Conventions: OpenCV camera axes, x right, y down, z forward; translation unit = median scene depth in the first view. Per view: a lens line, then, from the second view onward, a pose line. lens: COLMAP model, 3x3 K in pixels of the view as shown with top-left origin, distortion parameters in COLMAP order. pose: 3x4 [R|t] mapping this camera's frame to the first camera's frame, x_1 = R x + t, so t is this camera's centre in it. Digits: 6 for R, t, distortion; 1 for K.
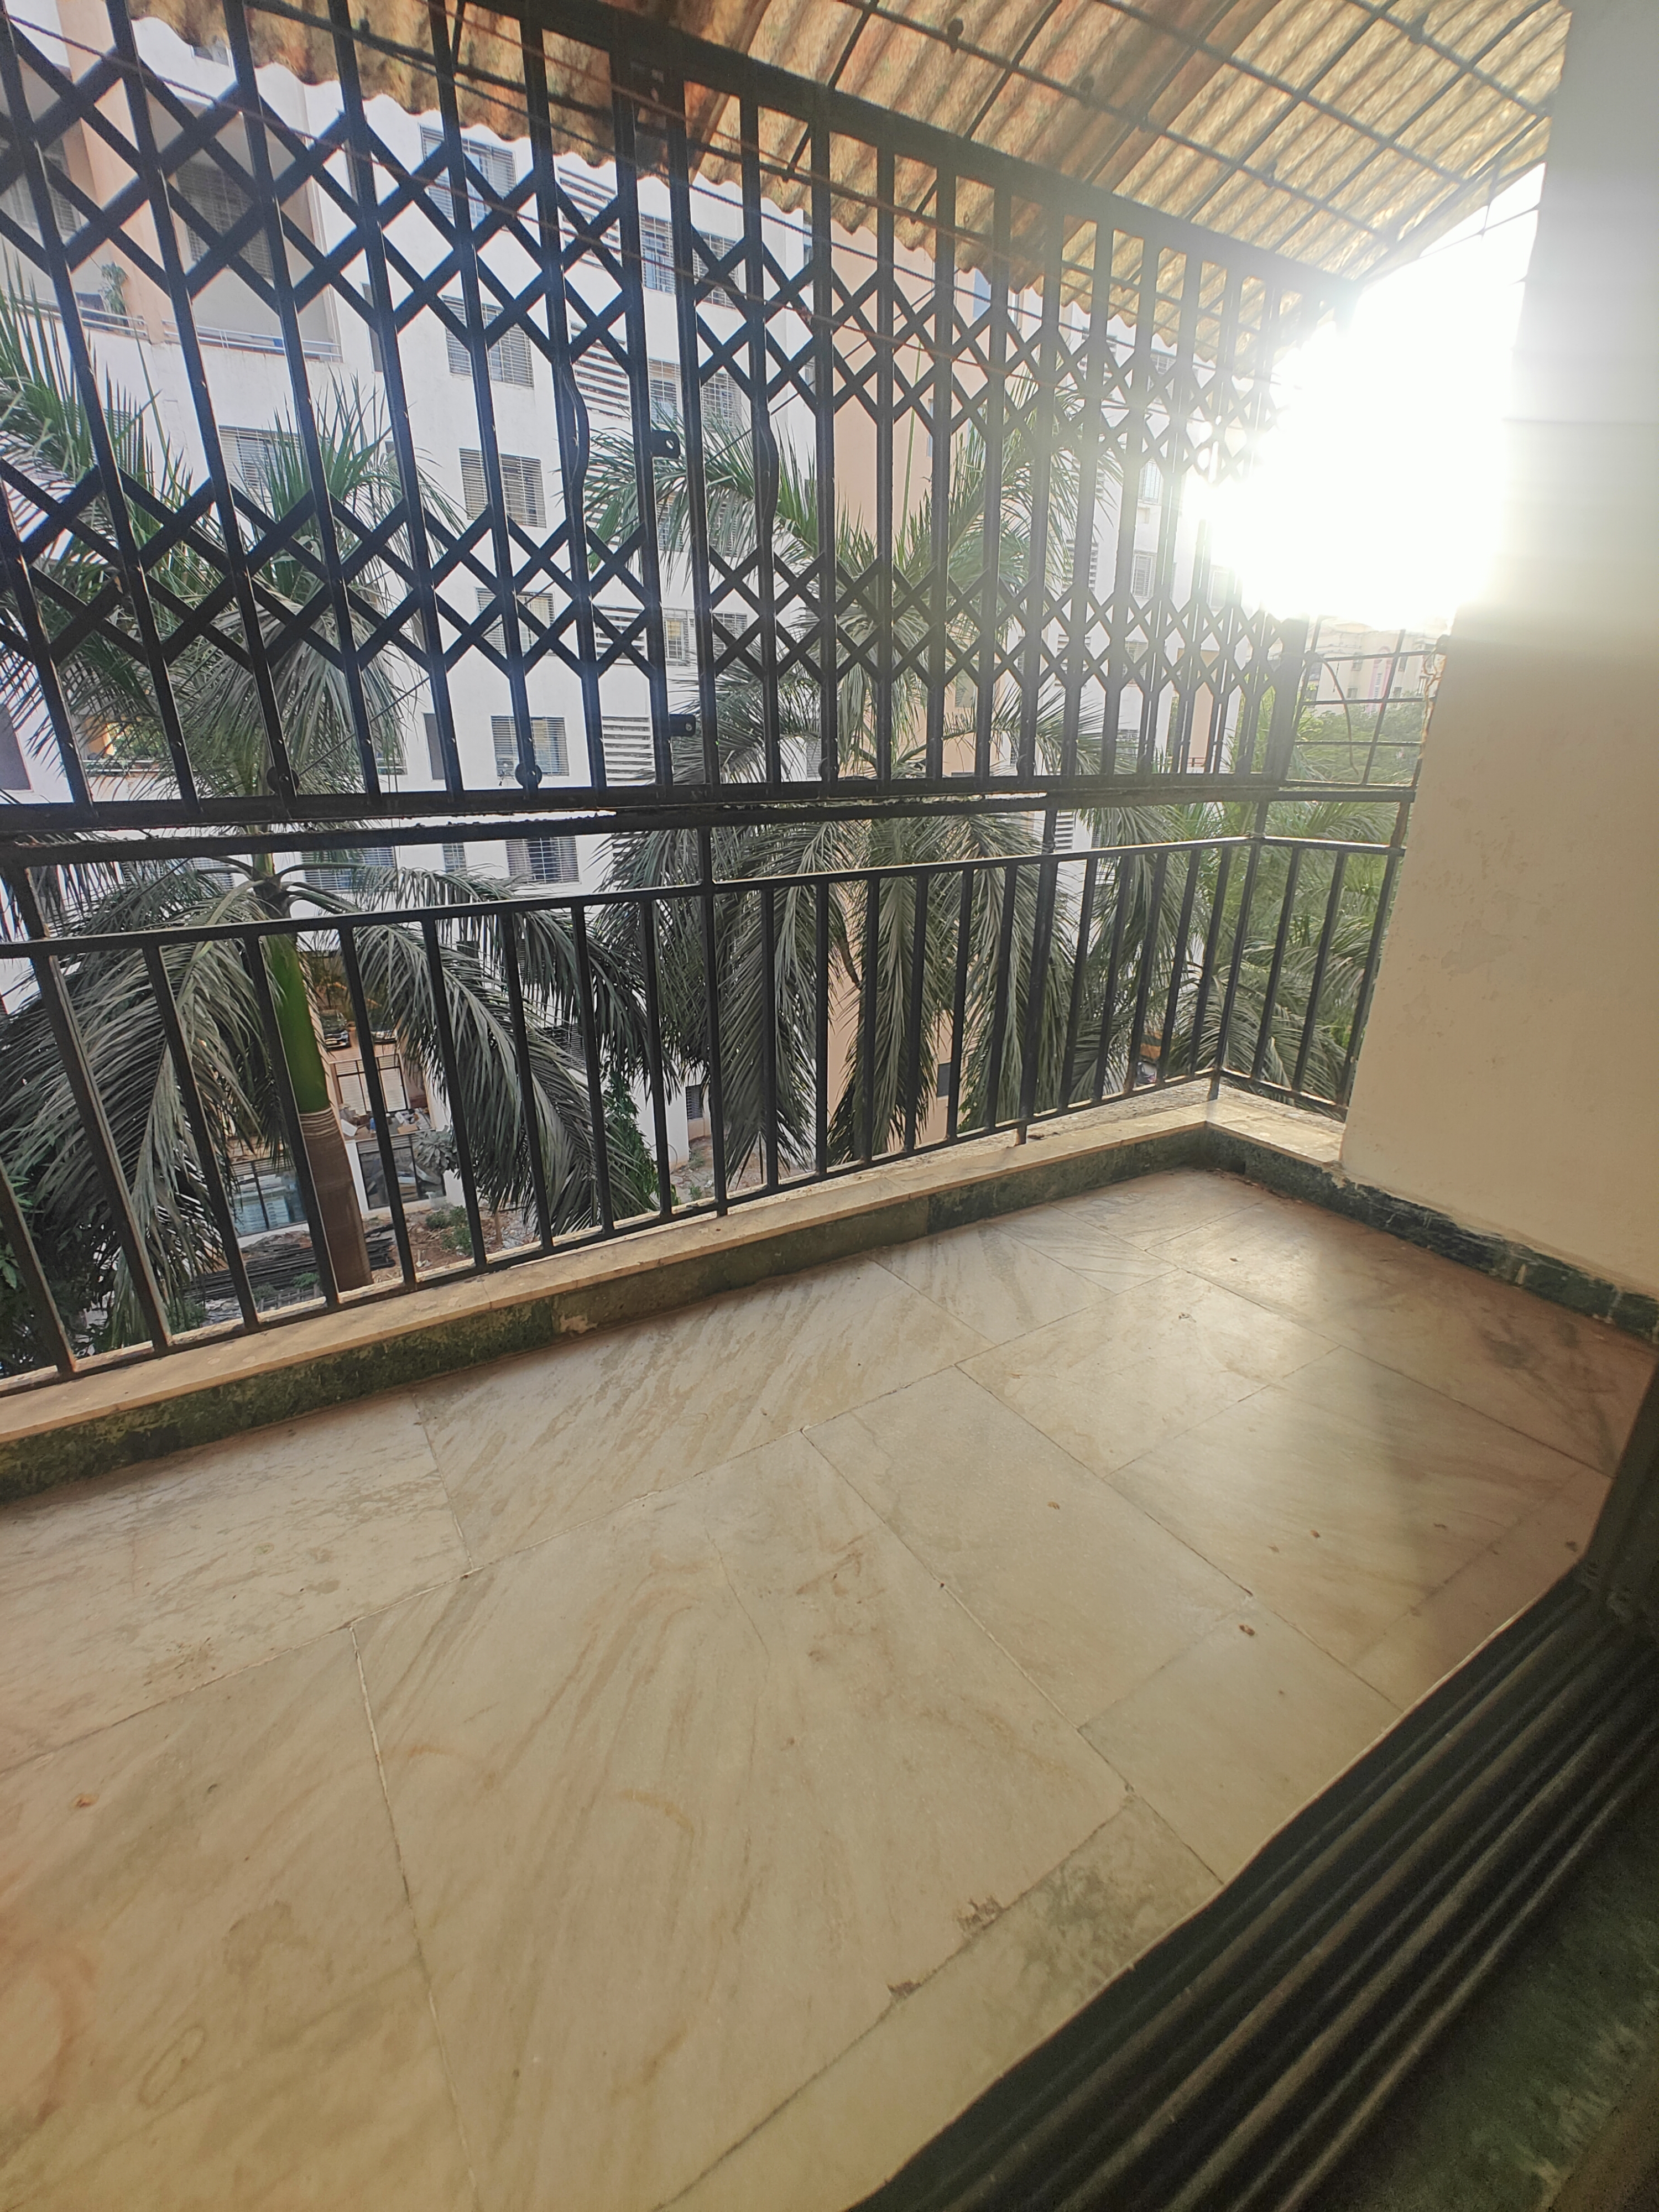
lens RADIAL K [[947.2, 0, 829.5], [0, 947.2, 1106.0], [0, 0, 1]] dist [-0.003340, 0.000135]
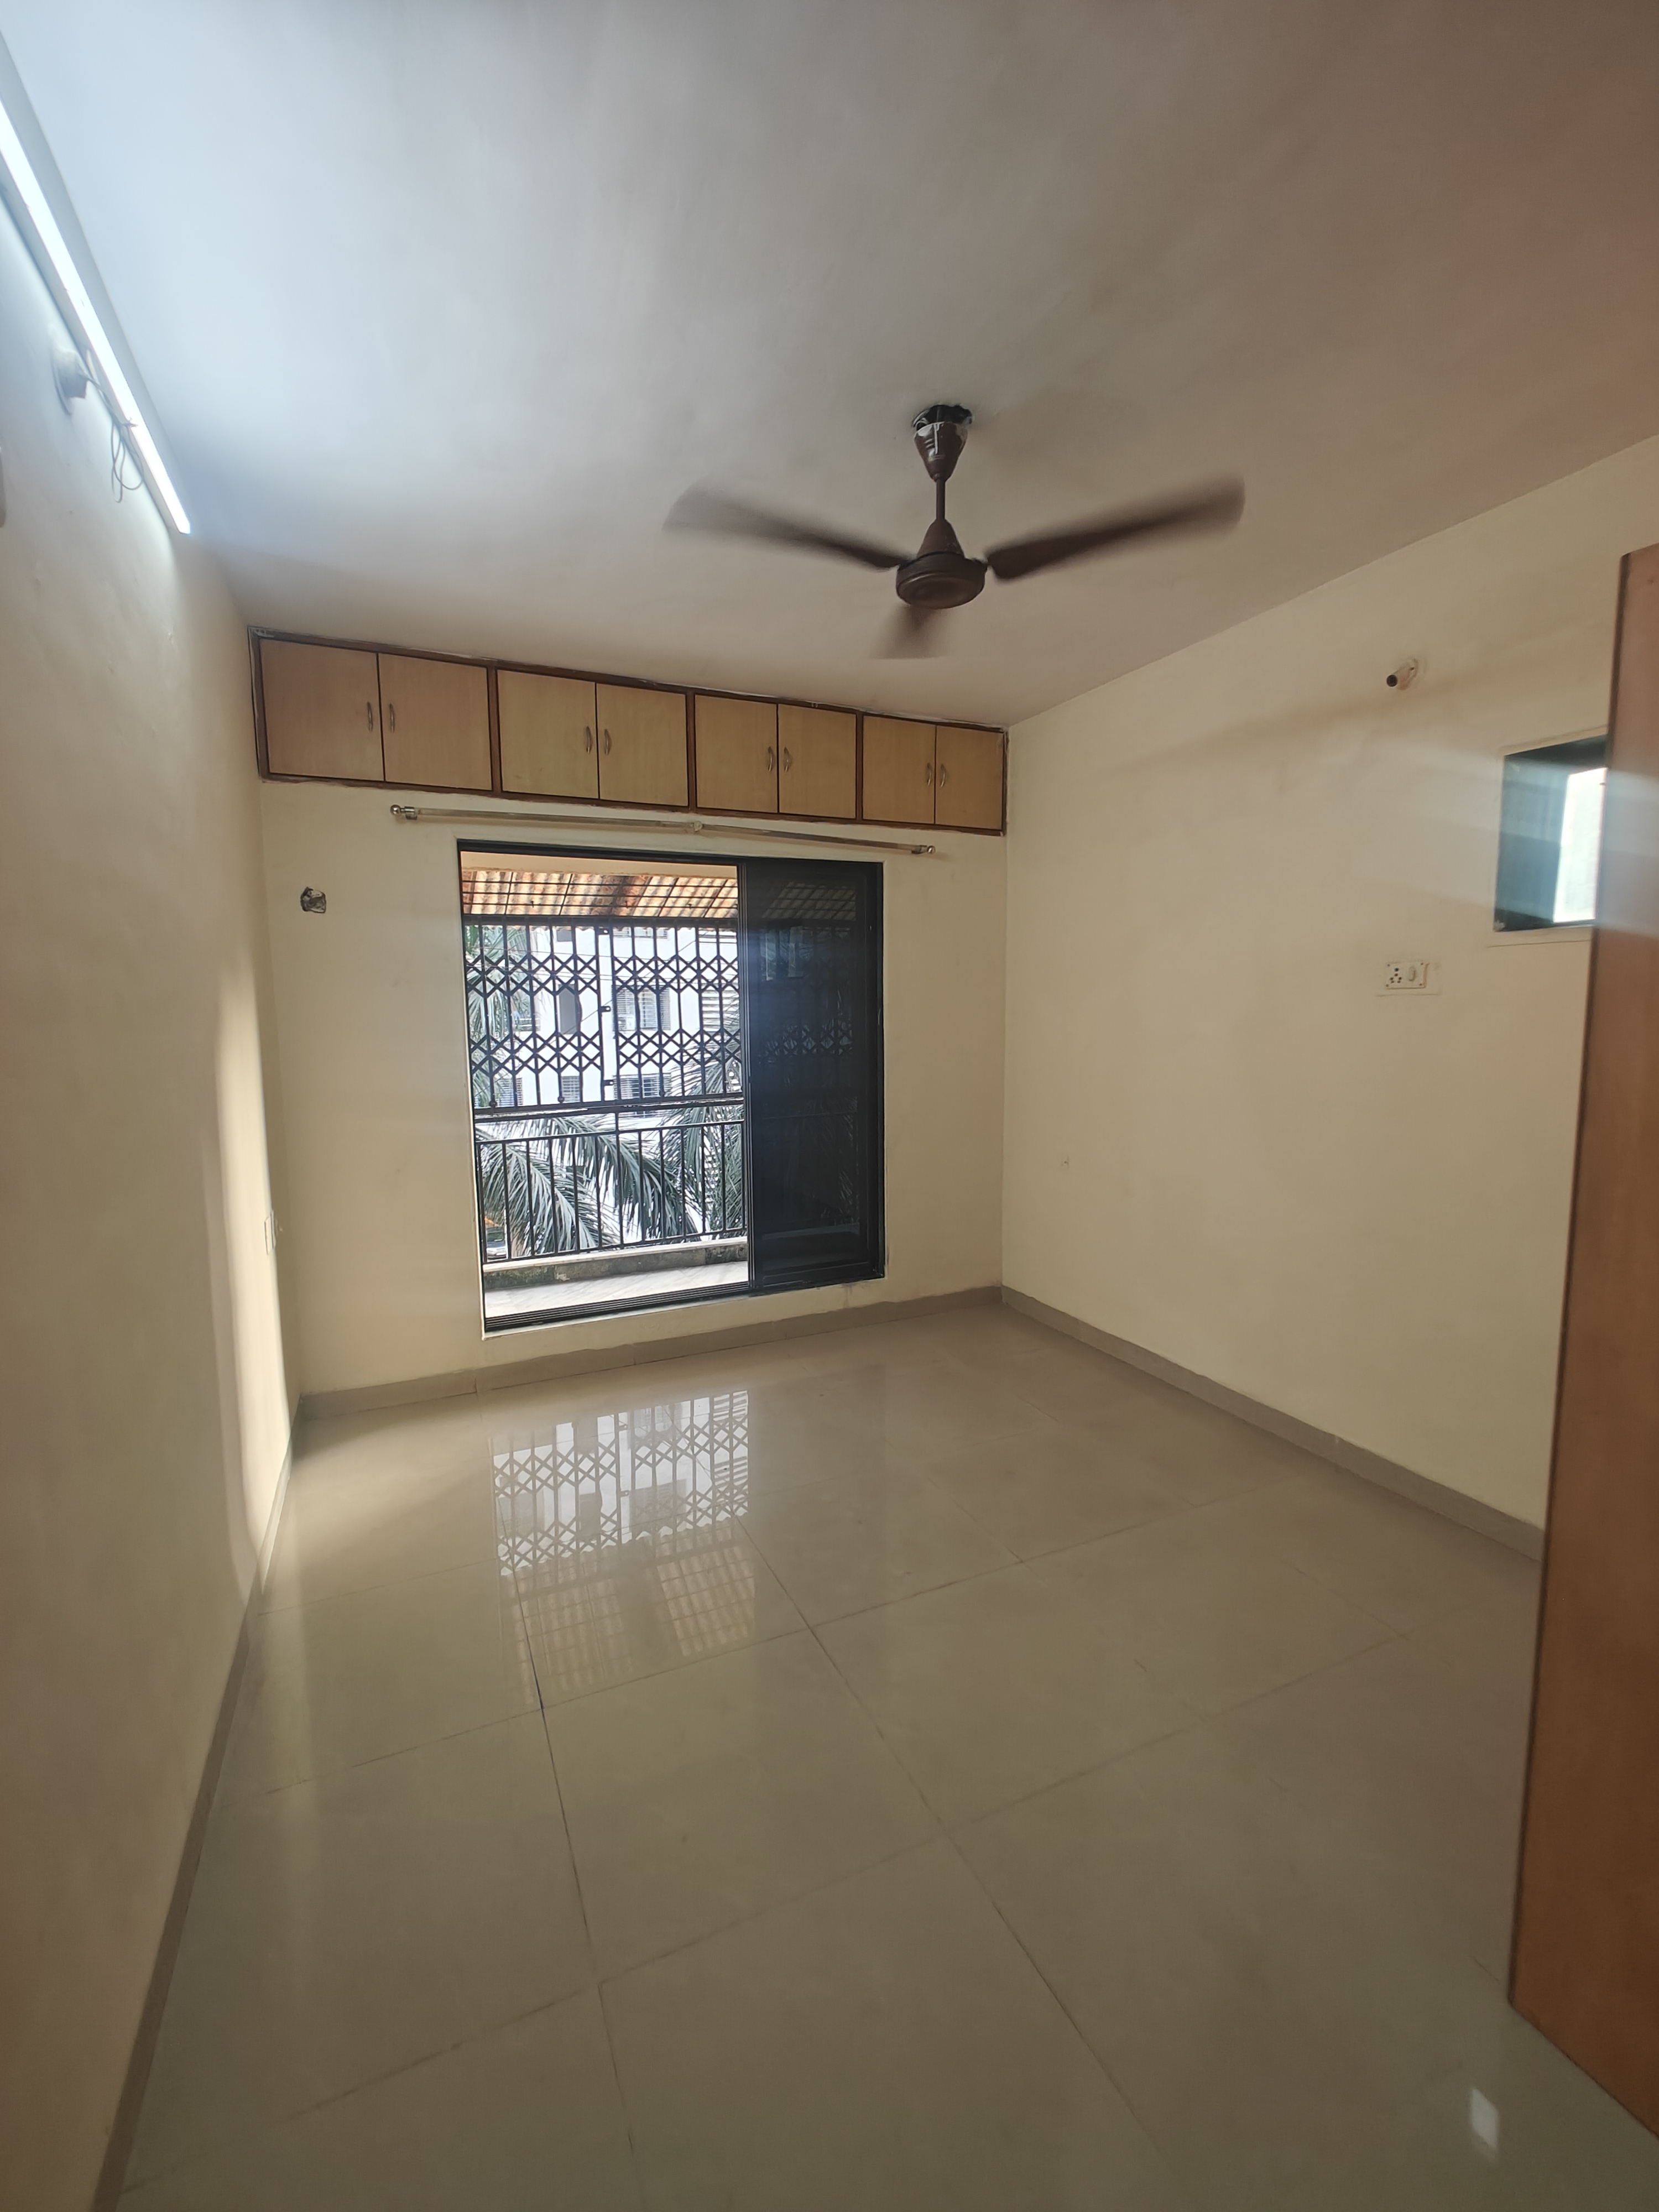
lens RADIAL K [[947.2, 0, 829.5], [0, 947.2, 1106.0], [0, 0, 1]] dist [-0.003340, 0.000135]
pose [[0.994522, 0.005040, -0.104401, 0.943776], [-0.030064, 0.970420, -0.239543, 0.433545], [0.100106, 0.241370, 0.965256, -2.057705]]
